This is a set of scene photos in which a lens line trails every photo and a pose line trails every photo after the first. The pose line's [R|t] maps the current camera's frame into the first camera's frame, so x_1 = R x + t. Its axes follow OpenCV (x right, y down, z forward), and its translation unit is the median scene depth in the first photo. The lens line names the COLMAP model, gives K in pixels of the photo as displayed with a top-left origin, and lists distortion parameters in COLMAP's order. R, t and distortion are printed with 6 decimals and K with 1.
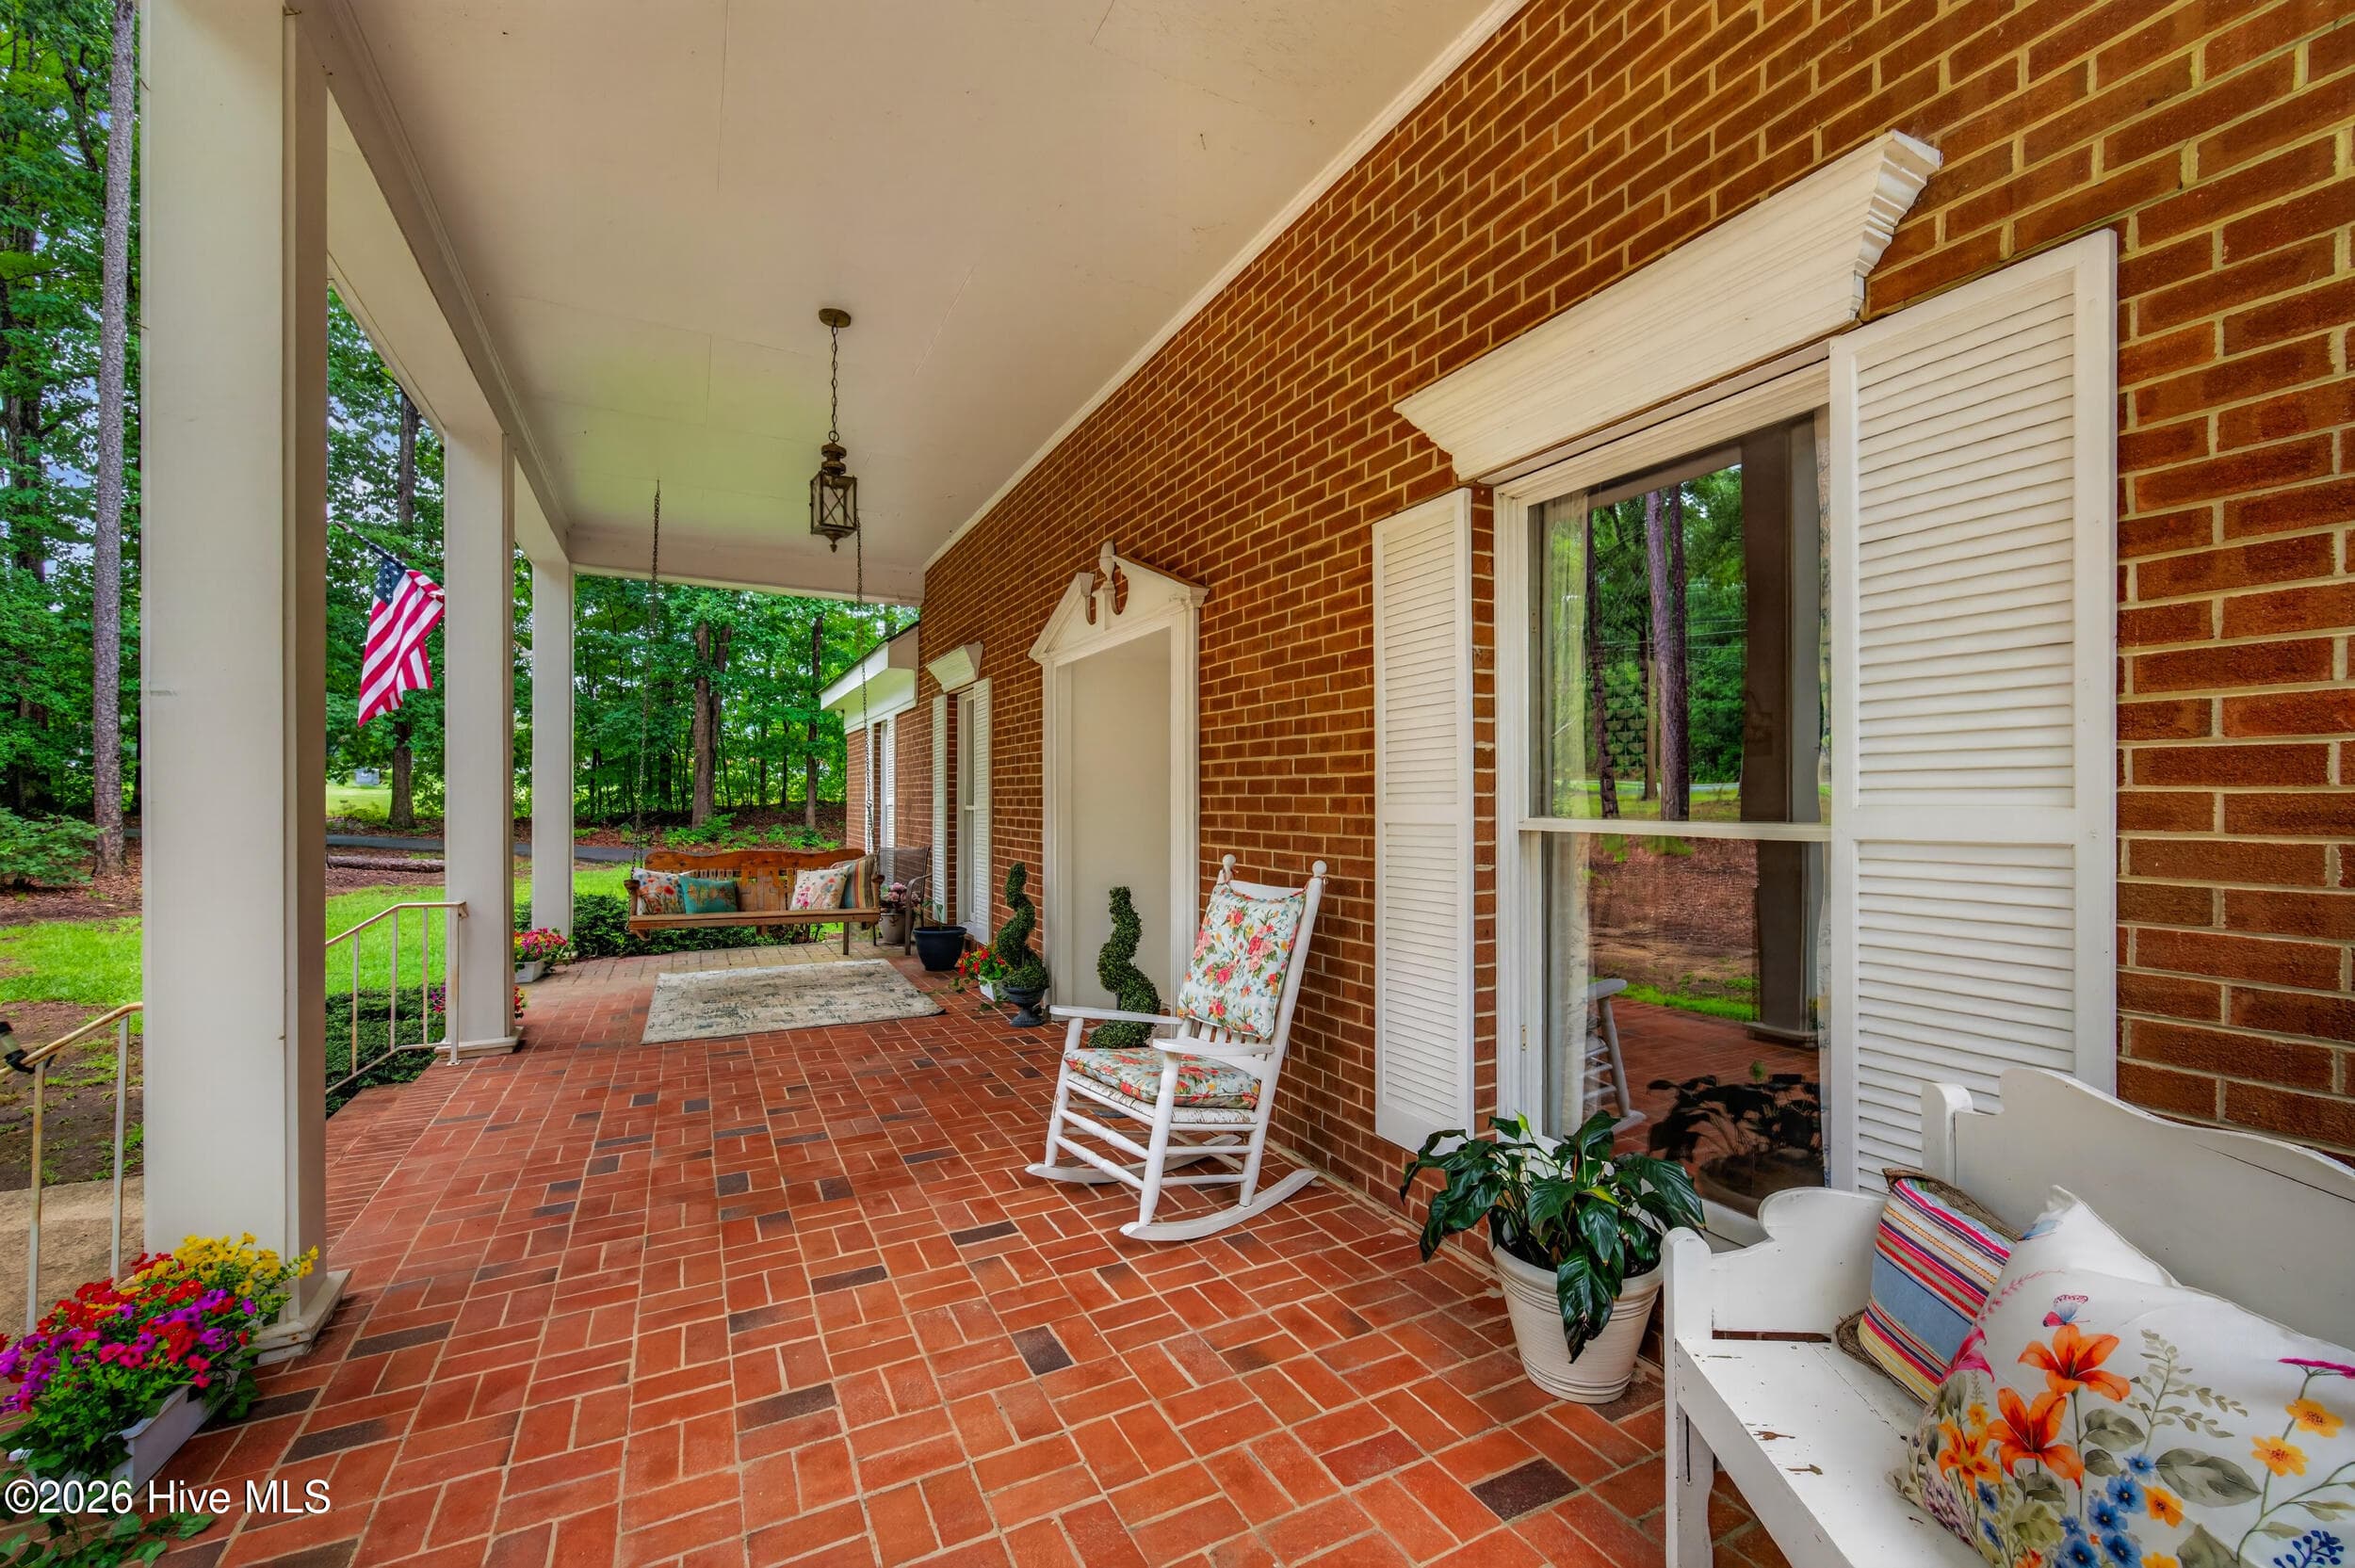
lens RADIAL K [[971.0, 0, 1167.9], [0, 971.0, 796.4], [0, 0, 1]] dist [0.001824, 0.000174]
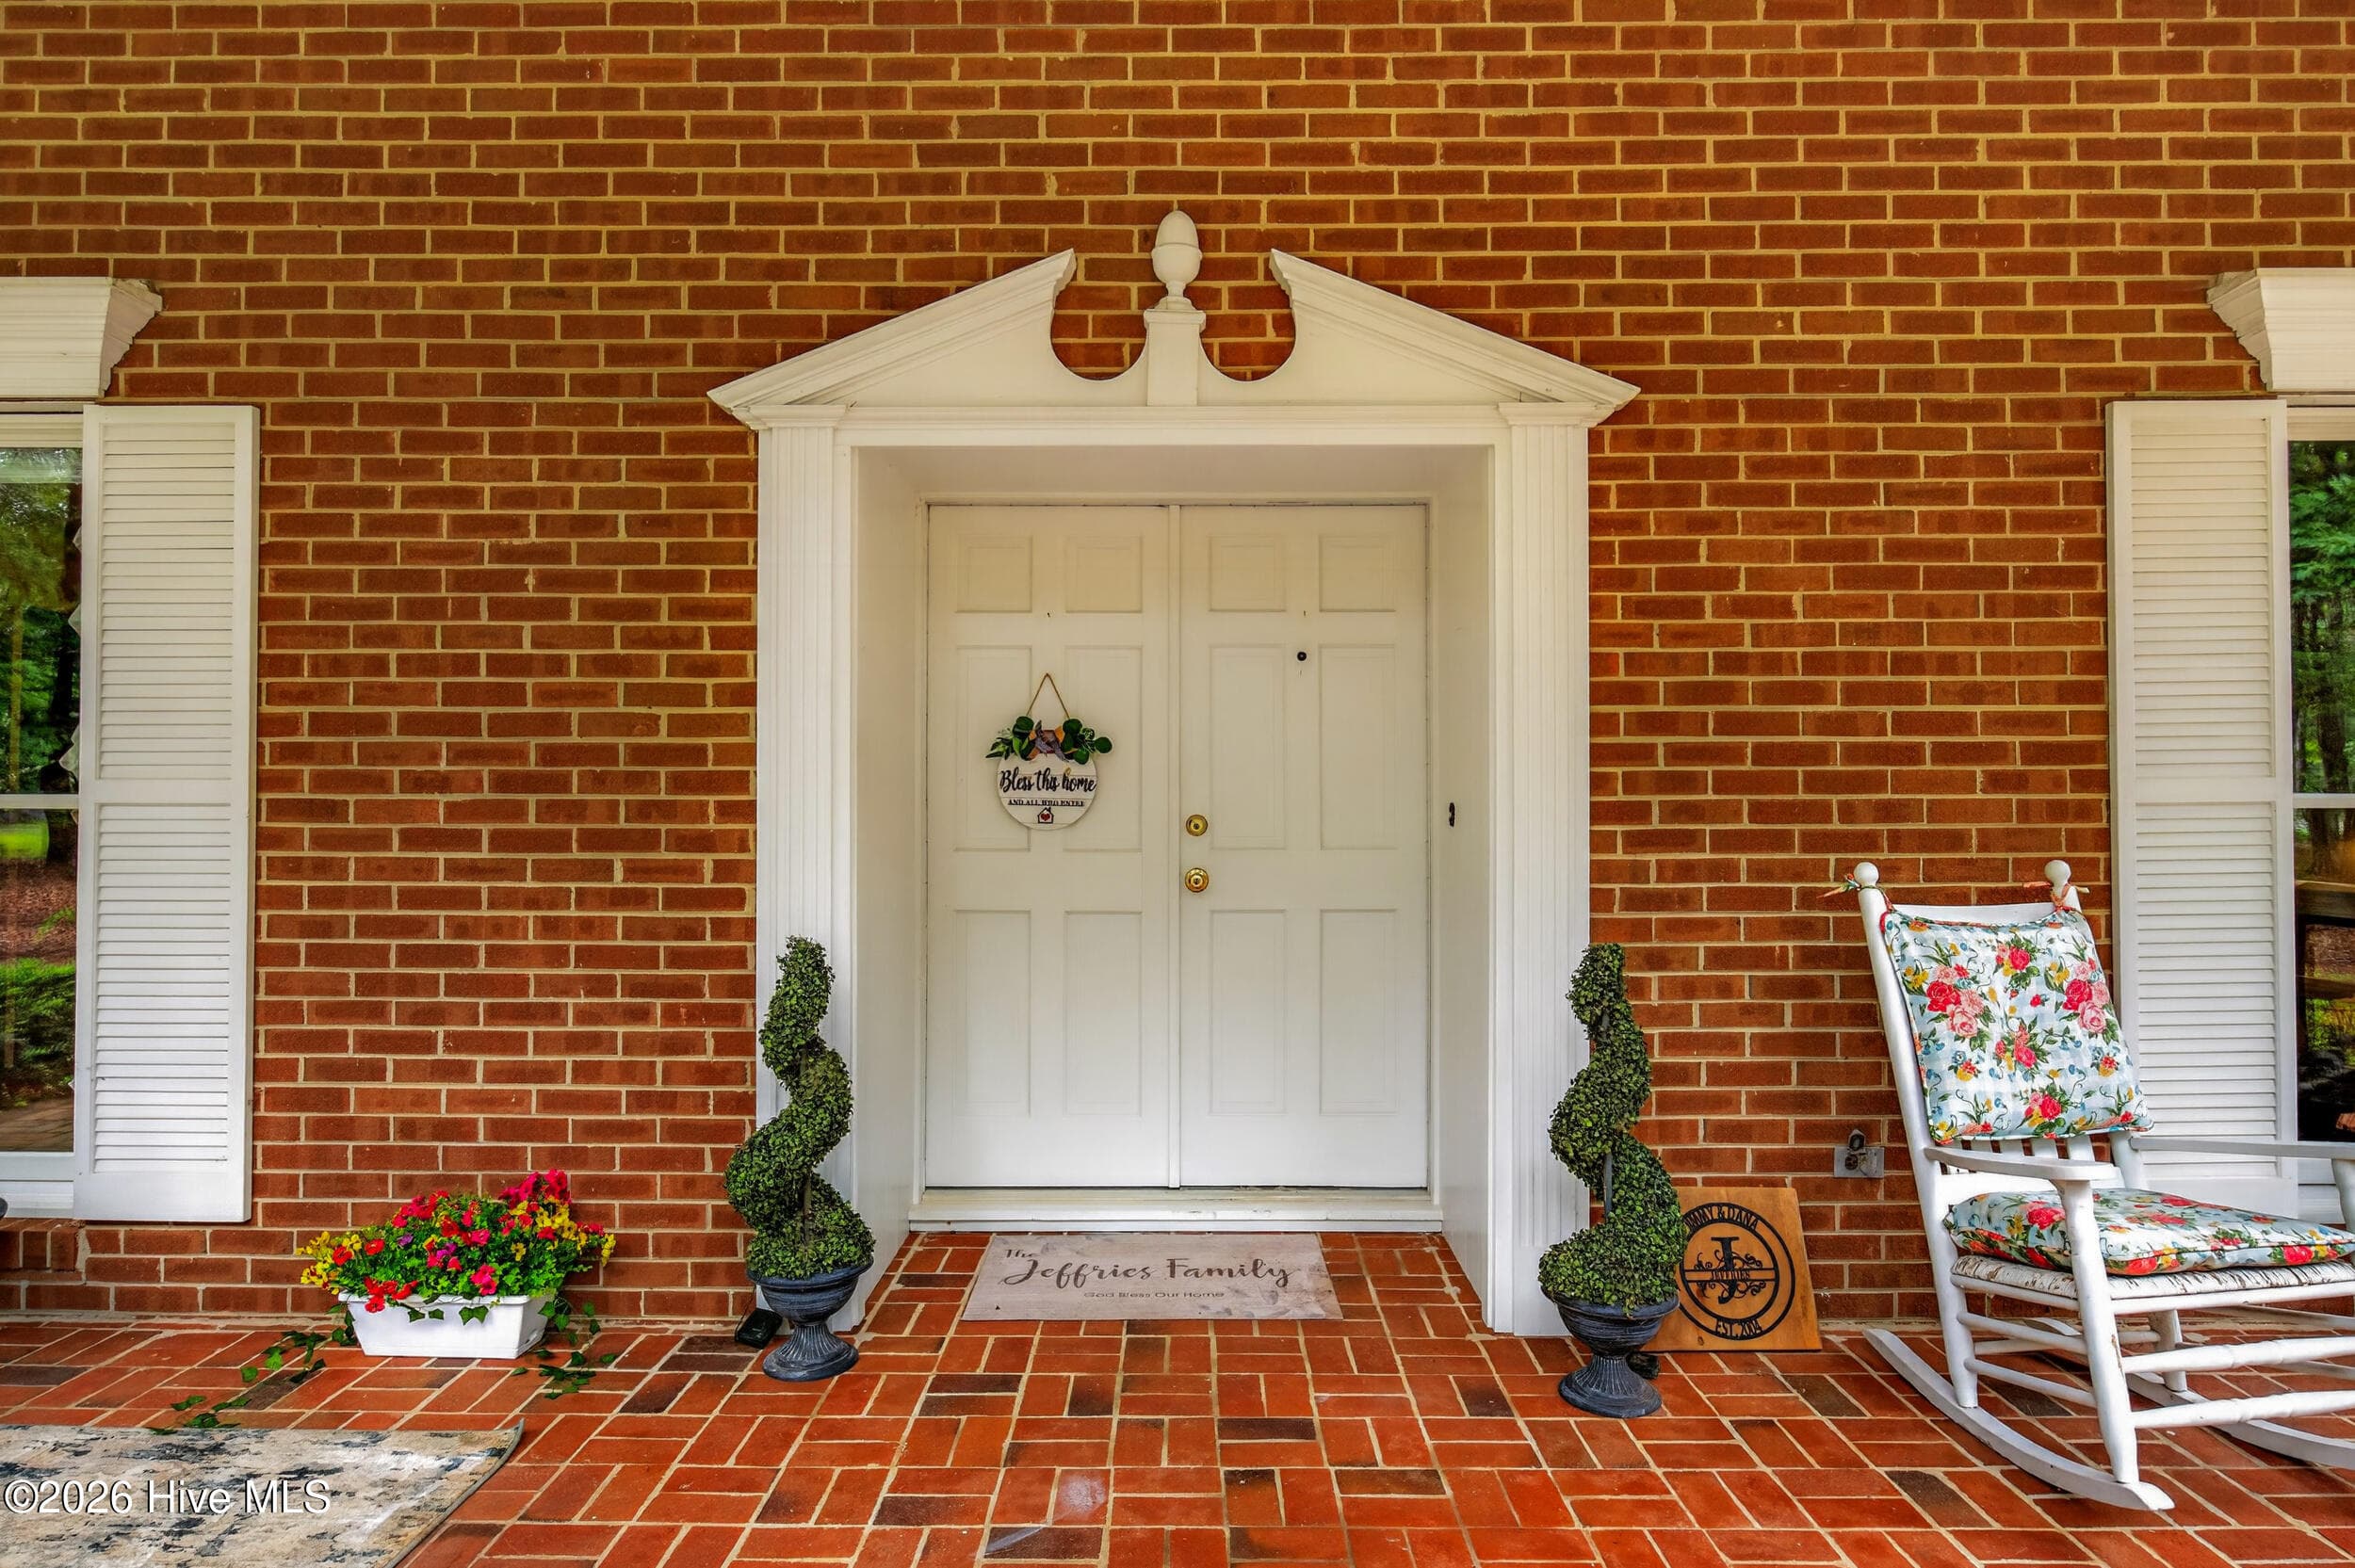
lens RADIAL K [[1302.8, 0, 1178.1], [0, 1302.8, 805.7], [0, 0, 1]] dist [0.007485, -0.001187]
pose [[0.452028, 0.016254, 0.891856, -0.867184], [-0.003221, 0.999857, -0.016590, 0.040435], [-0.891998, 0.004627, 0.452016, 1.034741]]
